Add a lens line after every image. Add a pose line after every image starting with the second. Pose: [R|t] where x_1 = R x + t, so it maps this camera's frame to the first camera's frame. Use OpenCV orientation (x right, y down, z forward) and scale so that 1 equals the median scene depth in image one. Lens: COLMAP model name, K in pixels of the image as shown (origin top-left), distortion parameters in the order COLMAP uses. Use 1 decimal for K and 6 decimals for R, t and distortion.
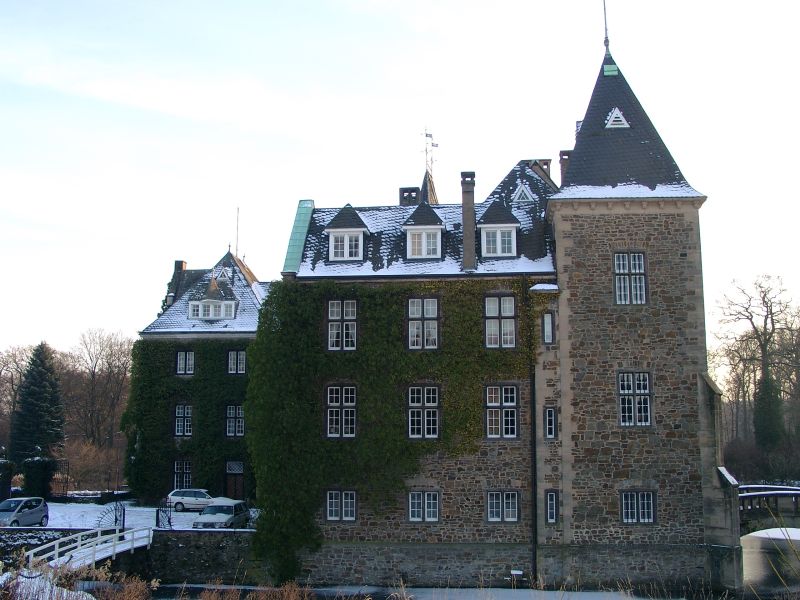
lens RADIAL K [[802.6, 0, 406.3], [0, 802.6, 312.9], [0, 0, 1]] dist [-0.176509, 0.194559]
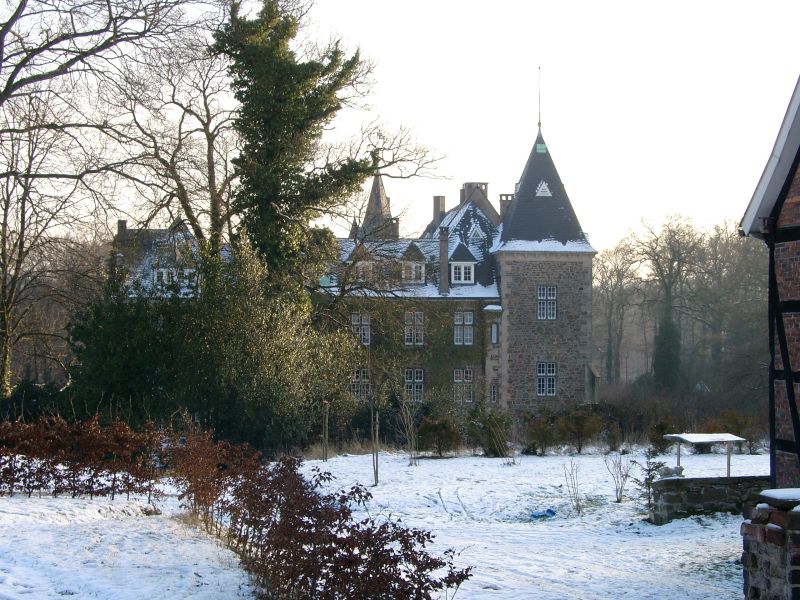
lens RADIAL K [[1484.1, 0, 400.0], [0, 1484.1, 300.0], [0, 0, 1]] dist [0.013822, -0.008937]
pose [[0.979427, 0.008371, 0.201624, -0.604107], [-0.035084, 0.990987, 0.129284, -0.424310], [-0.198724, -0.133698, 0.970893, -1.823401]]
